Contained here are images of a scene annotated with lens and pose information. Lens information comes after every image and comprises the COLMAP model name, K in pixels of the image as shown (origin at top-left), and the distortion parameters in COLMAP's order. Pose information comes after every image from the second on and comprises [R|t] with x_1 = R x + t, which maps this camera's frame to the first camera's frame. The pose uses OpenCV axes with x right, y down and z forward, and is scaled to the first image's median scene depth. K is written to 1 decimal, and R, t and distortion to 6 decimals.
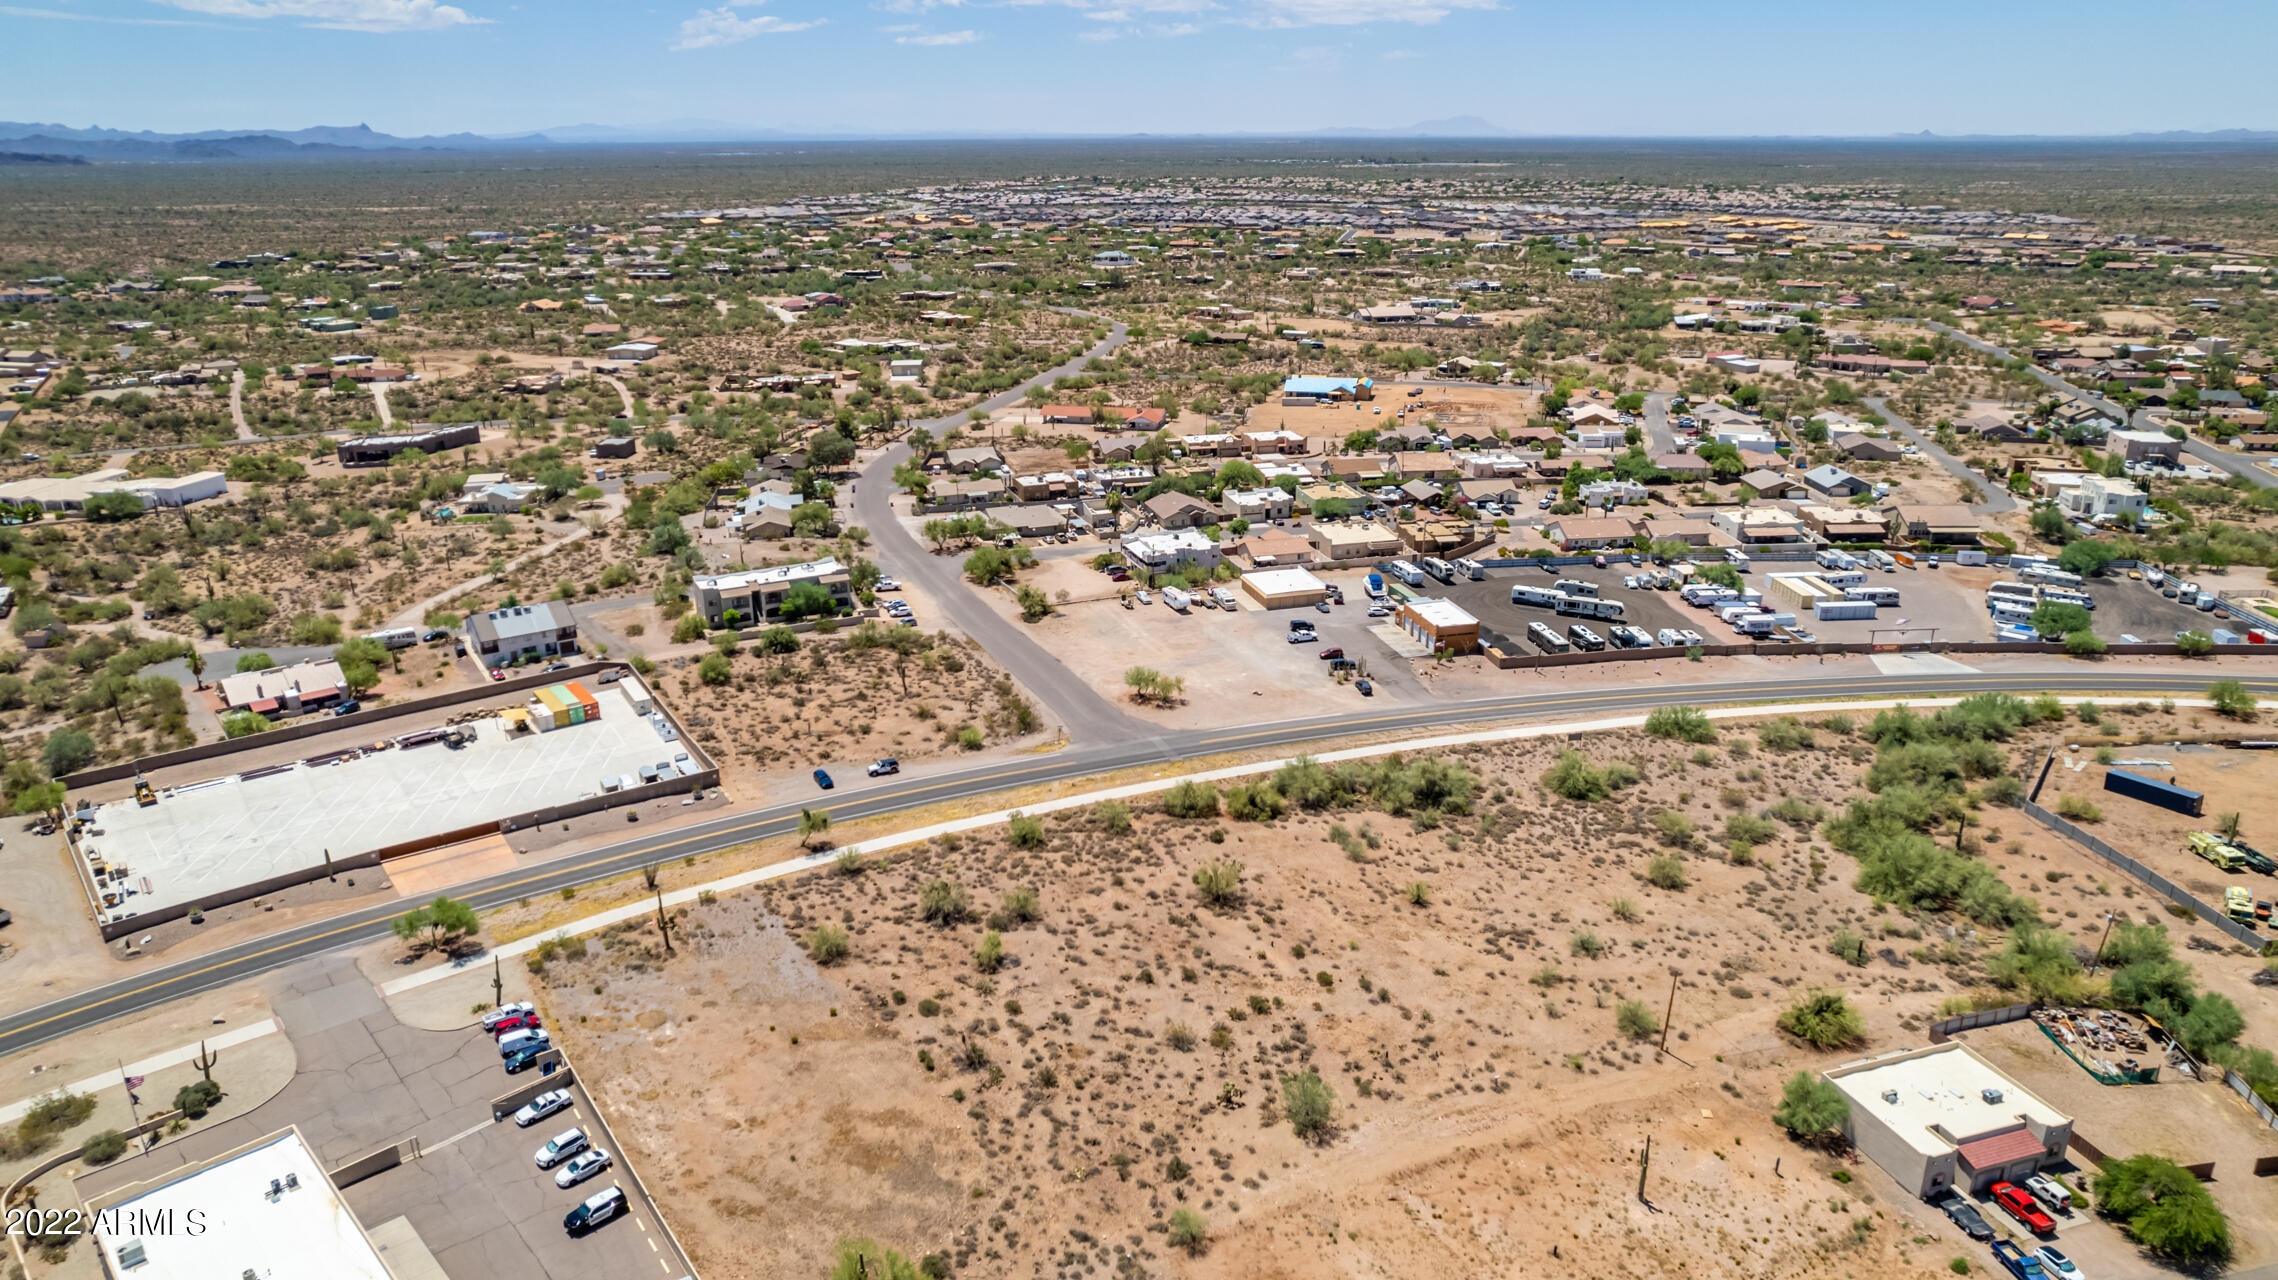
lens RADIAL K [[1491.4, 0, 1131.3], [0, 1491.4, 638.7], [0, 0, 1]] dist [-0.075584, 0.069303]
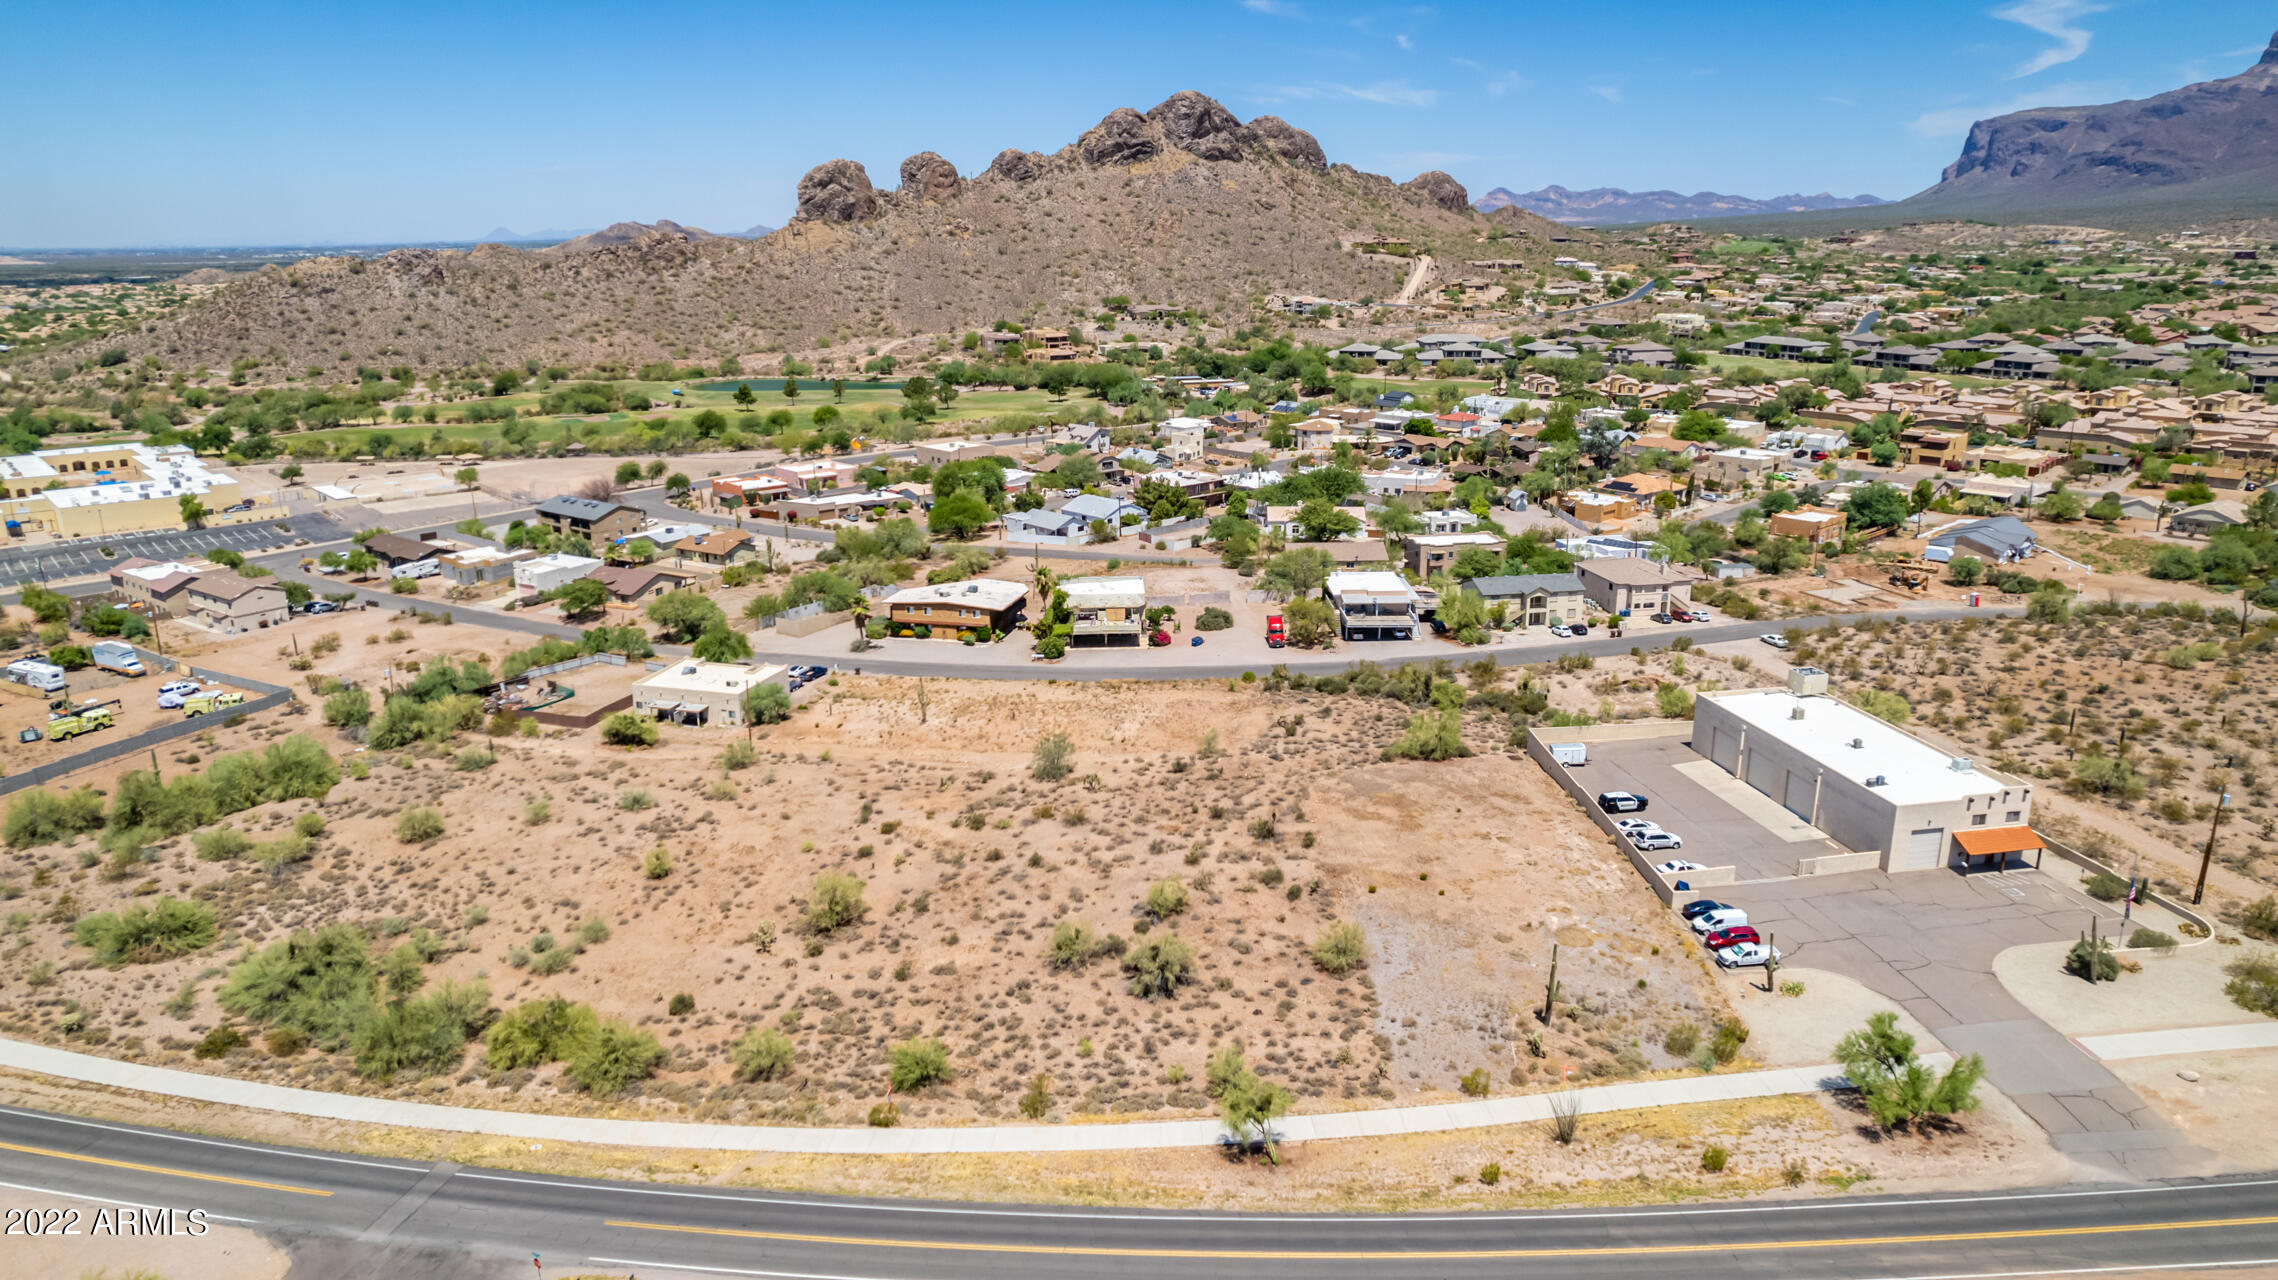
lens RADIAL K [[1507.2, 0, 1151.4], [0, 1507.2, 638.4], [0, 0, 1]] dist [-0.067657, 0.054112]
pose [[-0.838184, -0.130814, 0.529467, -0.410739], [0.195914, 0.833792, 0.516148, -0.275884], [-0.508984, 0.536357, -0.673243, 1.192670]]
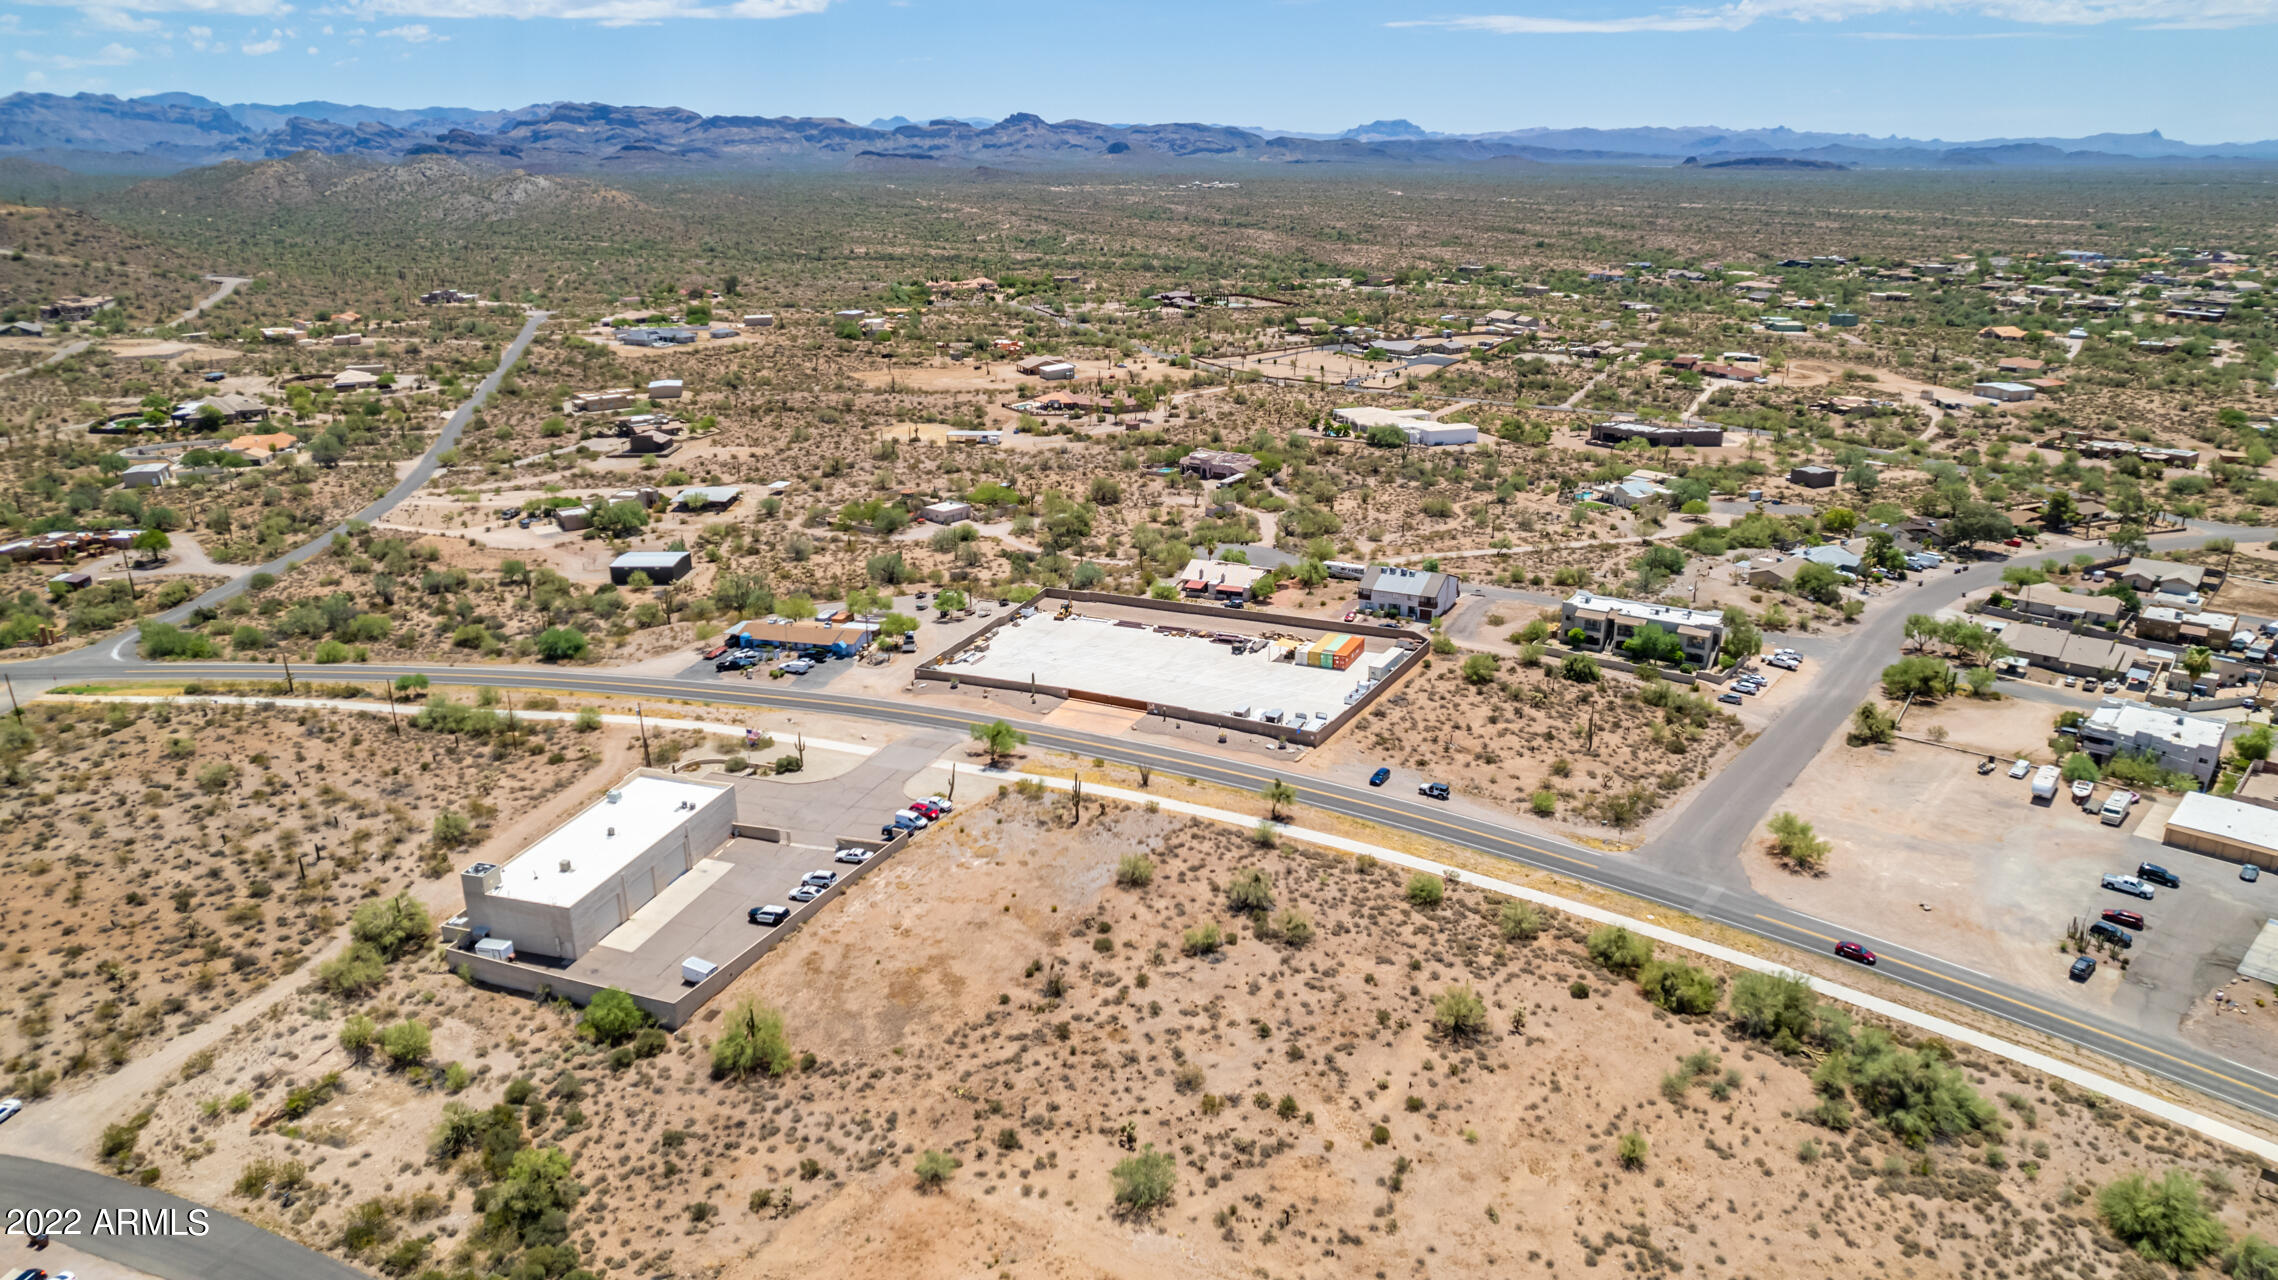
lens RADIAL K [[1465.0, 0, 1127.4], [0, 1465.0, 637.3], [0, 0, 1]] dist [-0.074268, 0.067516]
pose [[0.485555, 0.281307, -0.827710, 0.541612], [-0.281304, 0.946732, 0.156738, -0.111874], [0.827710, 0.156733, 0.538823, 0.290542]]
